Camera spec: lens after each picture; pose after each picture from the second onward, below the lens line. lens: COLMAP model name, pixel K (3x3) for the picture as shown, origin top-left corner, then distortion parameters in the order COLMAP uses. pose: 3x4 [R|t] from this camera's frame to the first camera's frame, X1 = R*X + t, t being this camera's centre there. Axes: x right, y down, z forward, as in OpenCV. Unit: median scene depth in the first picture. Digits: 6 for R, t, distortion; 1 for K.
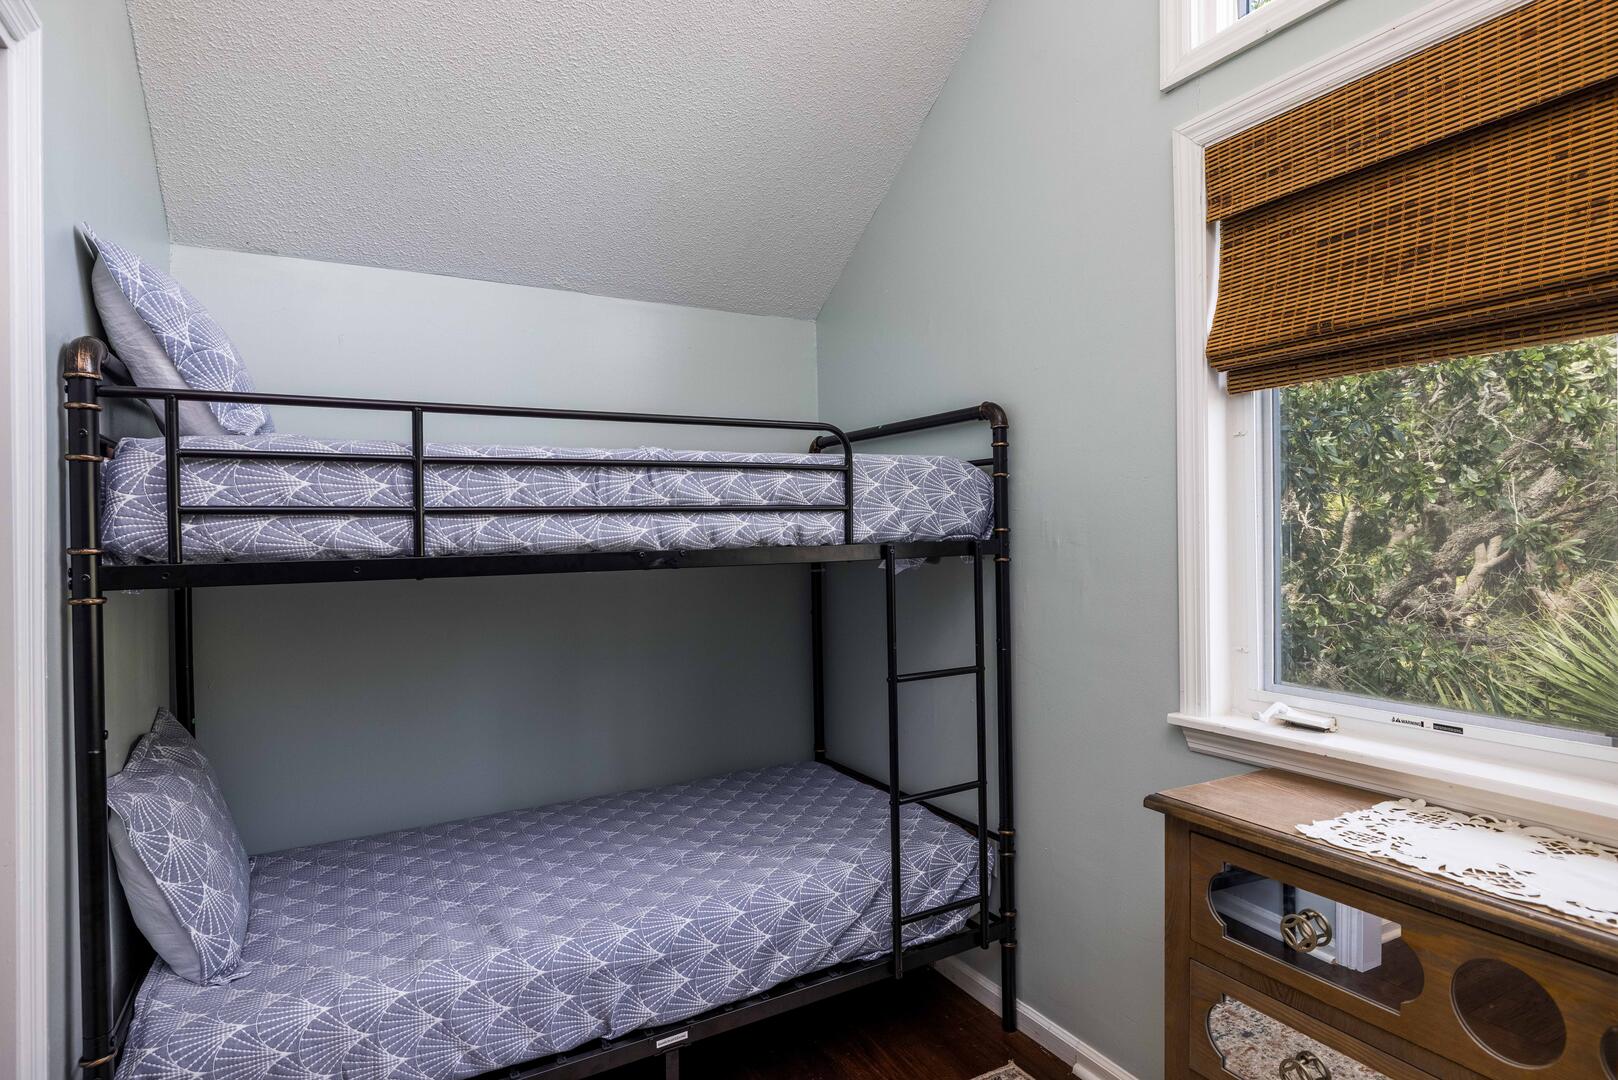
lens RADIAL K [[855.6, 0, 809.0], [0, 855.6, 540.0], [0, 0, 1]] dist [0.000453, -0.000168]
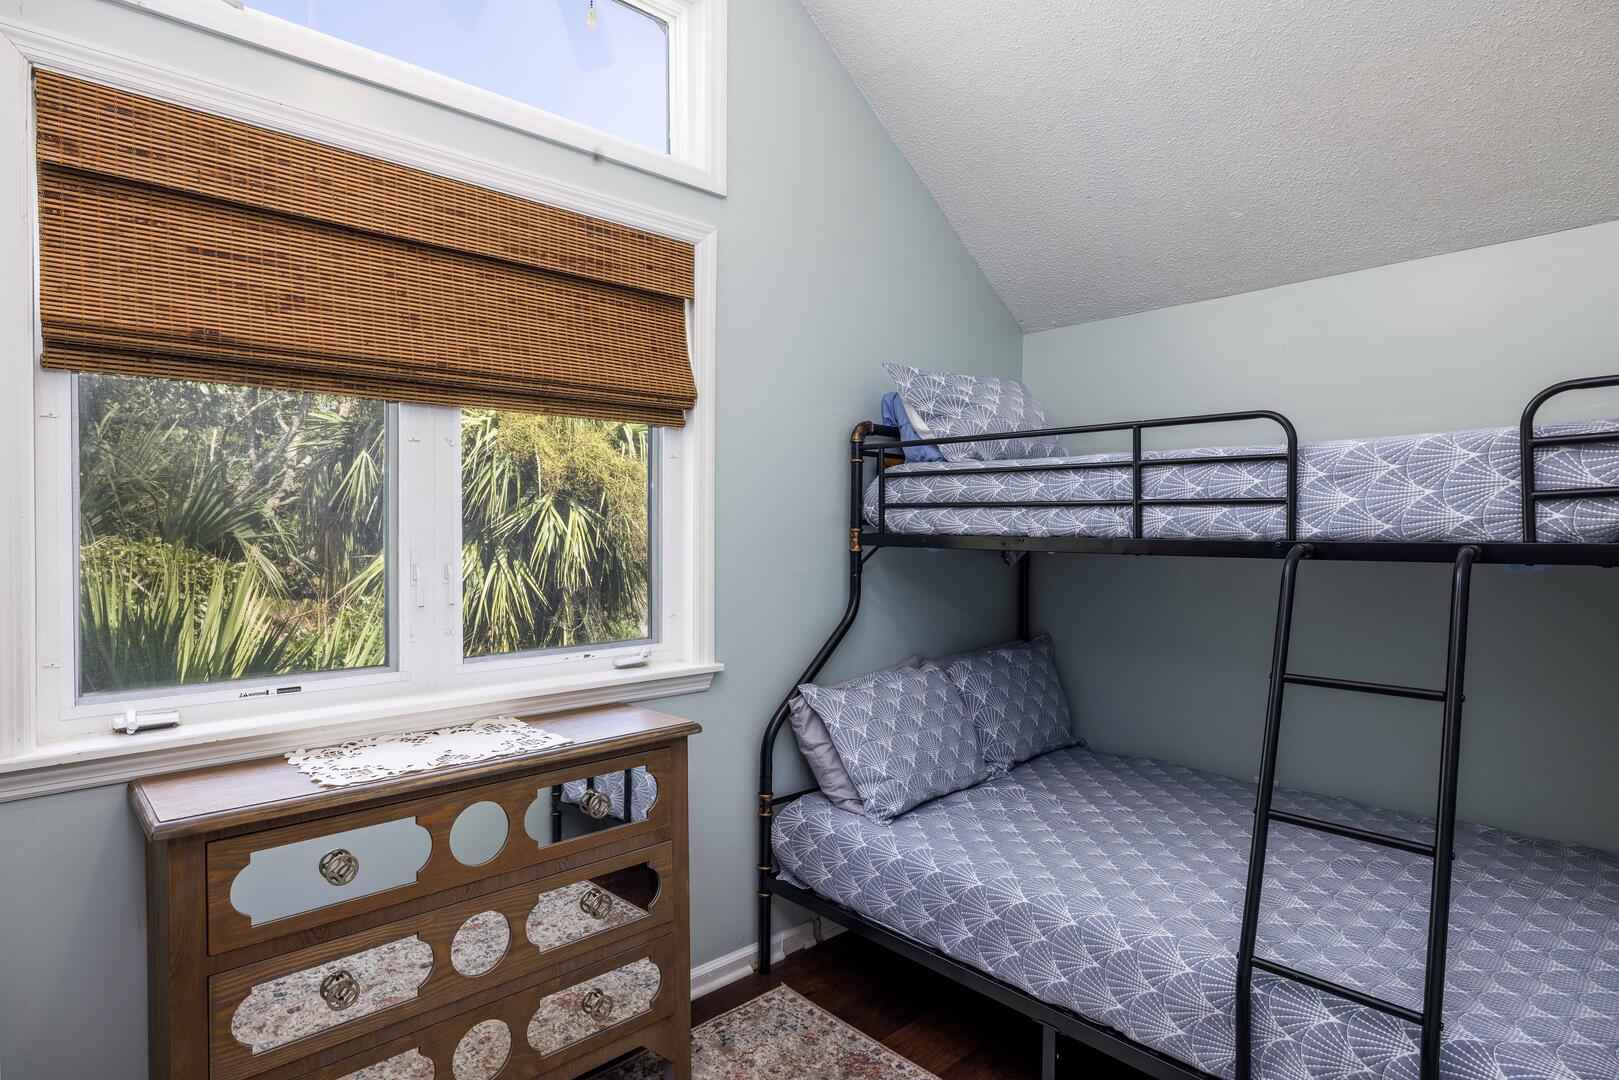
lens RADIAL K [[856.1, 0, 809.5], [0, 856.1, 540.0], [0, 0, 1]] dist [0.000453, -0.000168]
pose [[-0.231703, -0.003361, 0.972781, -0.714362], [0.010246, 0.999930, 0.005895, 0.005887], [-0.972733, 0.011333, -0.231652, 0.637327]]
